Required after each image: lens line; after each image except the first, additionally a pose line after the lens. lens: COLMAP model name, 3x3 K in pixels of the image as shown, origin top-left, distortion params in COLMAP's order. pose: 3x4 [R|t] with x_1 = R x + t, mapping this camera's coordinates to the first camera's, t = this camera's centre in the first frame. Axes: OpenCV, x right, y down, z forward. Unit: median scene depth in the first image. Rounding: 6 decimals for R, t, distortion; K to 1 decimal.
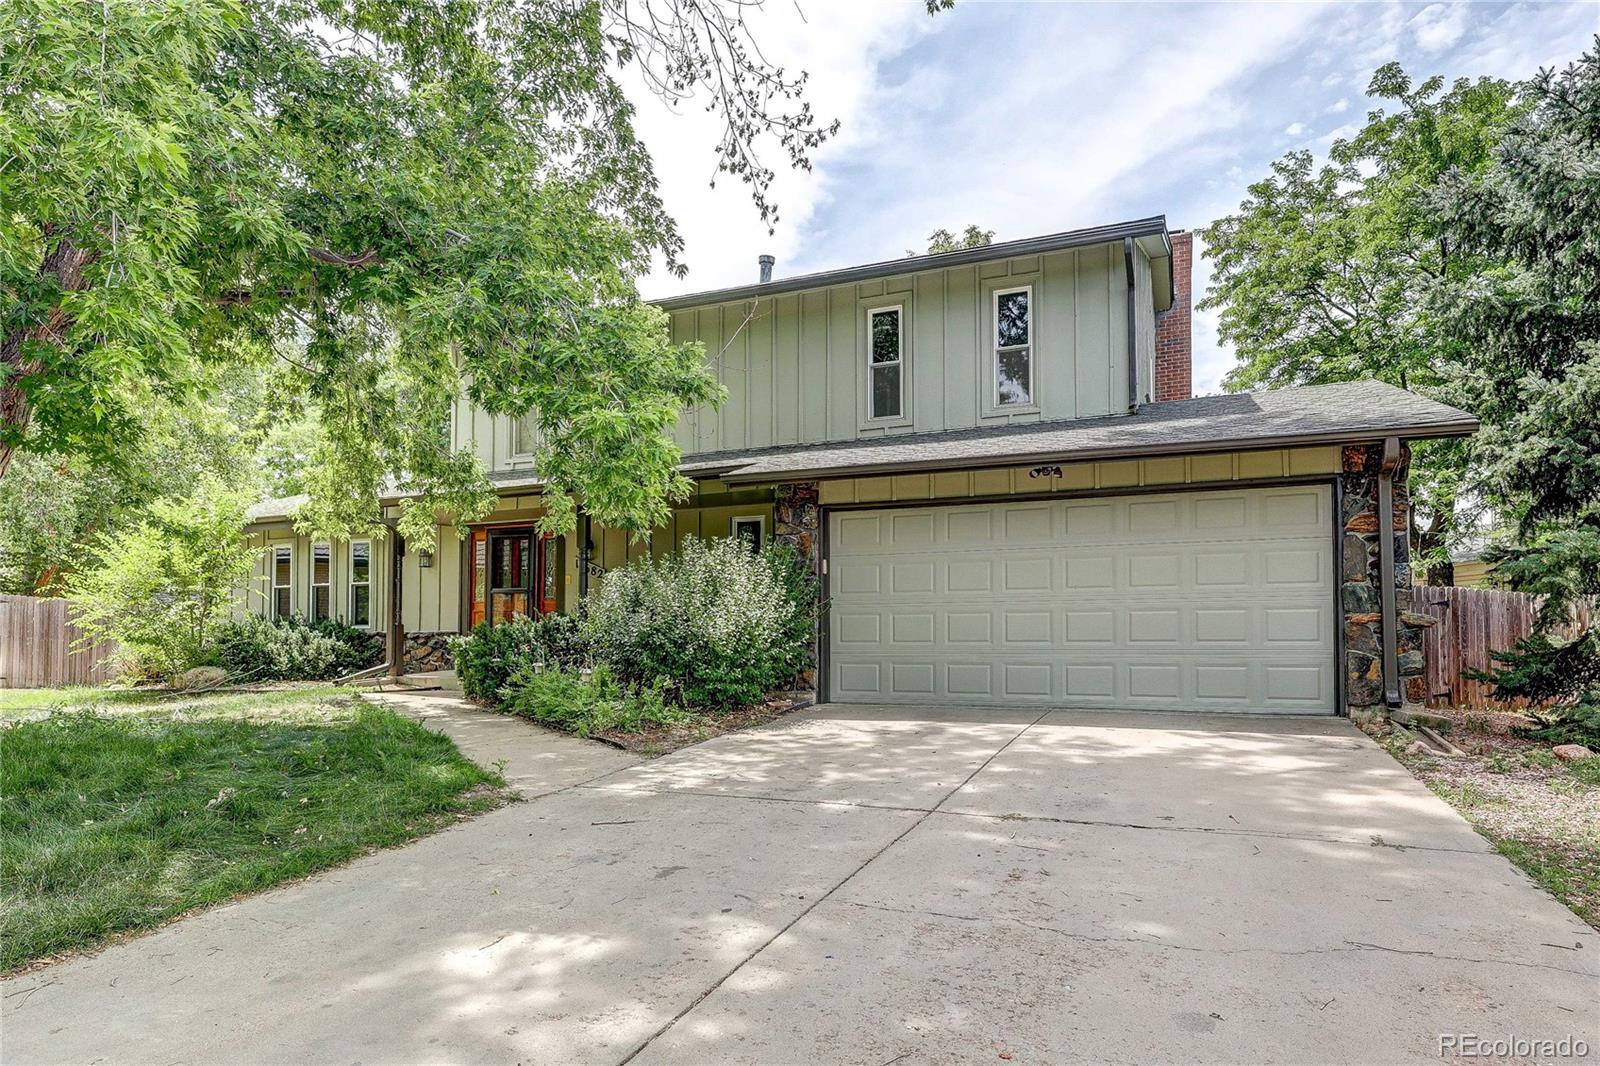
lens RADIAL K [[948.7, 0, 800.0], [0, 948.7, 553.1], [0, 0, 1]] dist [0.003796, -0.000342]
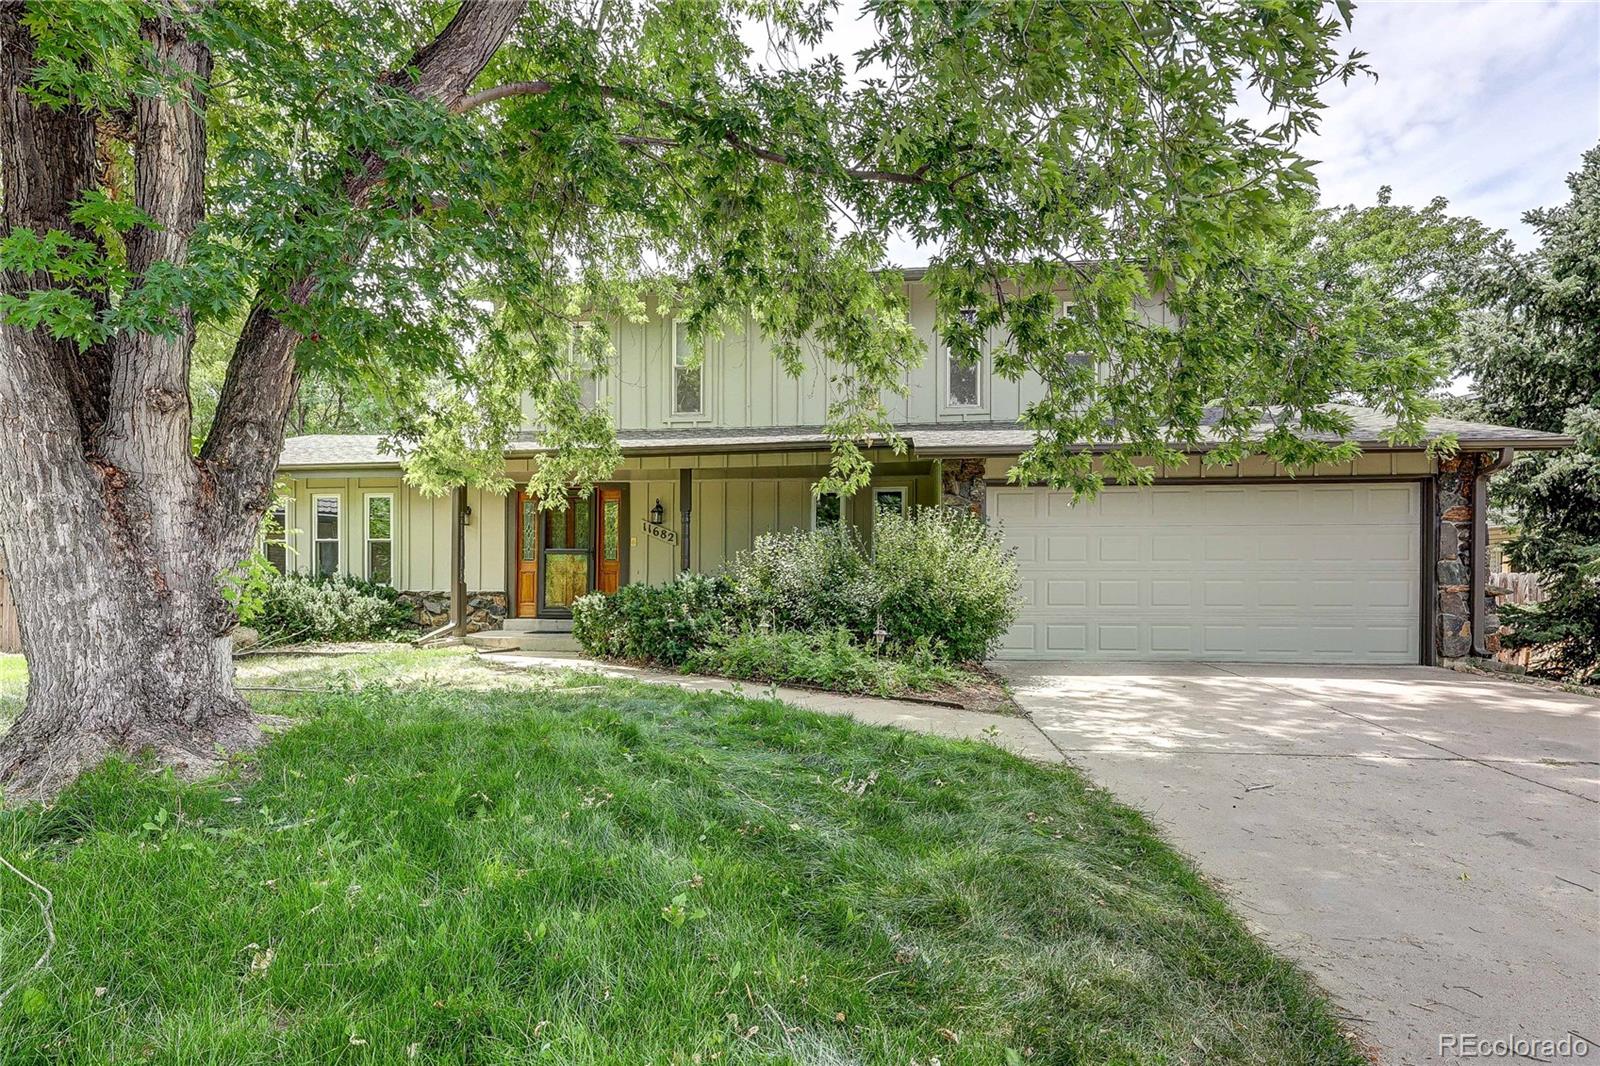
lens RADIAL K [[797.2, 0, 799.7], [0, 797.2, 562.3], [0, 0, 1]] dist [-0.004334, -0.000234]
pose [[0.961476, 0.021361, 0.274056, -0.416811], [-0.032260, 0.998855, 0.035324, 0.018197], [-0.272988, -0.042804, 0.961065, 0.166361]]
